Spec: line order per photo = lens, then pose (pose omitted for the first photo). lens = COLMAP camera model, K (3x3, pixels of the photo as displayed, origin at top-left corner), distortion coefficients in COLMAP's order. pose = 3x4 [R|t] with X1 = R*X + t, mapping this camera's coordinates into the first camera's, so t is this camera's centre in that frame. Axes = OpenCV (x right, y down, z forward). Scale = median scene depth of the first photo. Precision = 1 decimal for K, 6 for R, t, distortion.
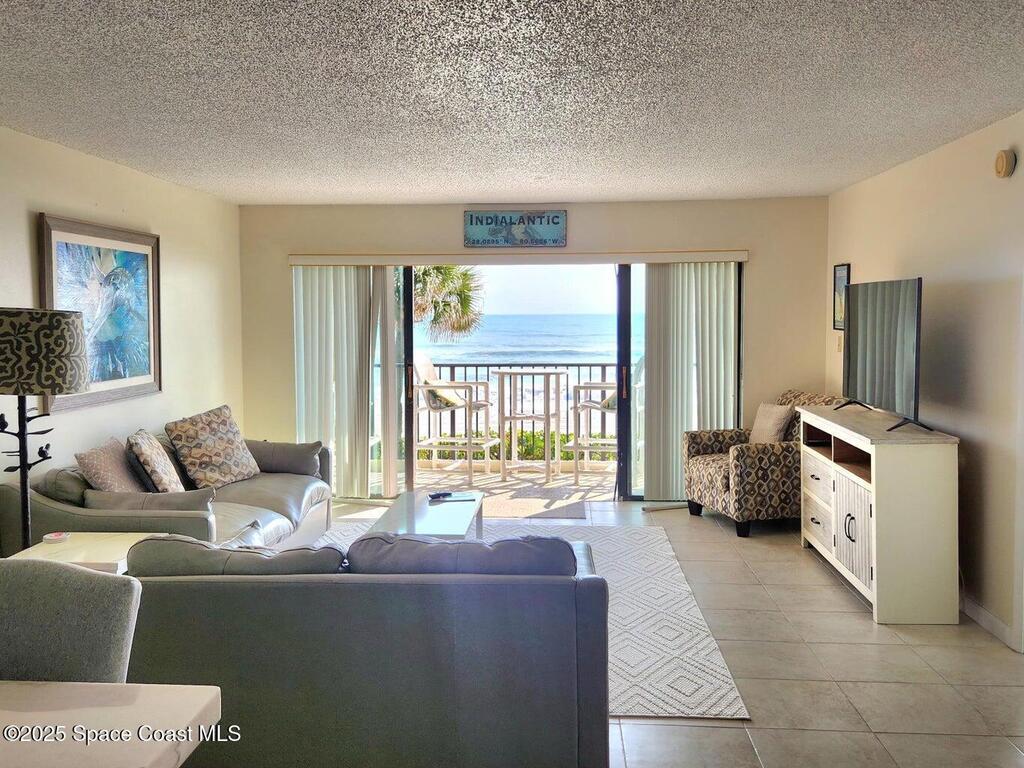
lens RADIAL K [[902.0, 0, 492.5], [0, 902.0, 363.6], [0, 0, 1]] dist [0.081095, -0.049529]
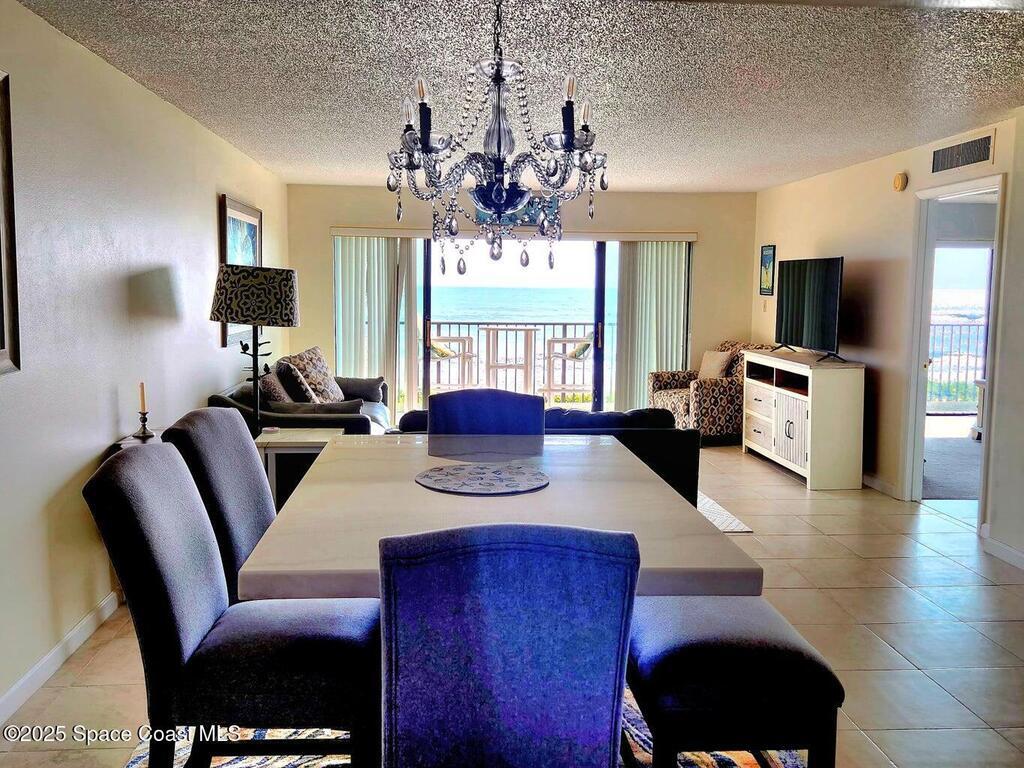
lens RADIAL K [[902.0, 0, 492.5], [0, 902.0, 363.6], [0, 0, 1]] dist [0.081095, -0.049529]
pose [[0.989322, 0.003458, 0.145706, -0.223193], [-0.008003, 0.999499, 0.030614, 0.027730], [-0.145528, -0.031453, 0.988854, -0.275861]]
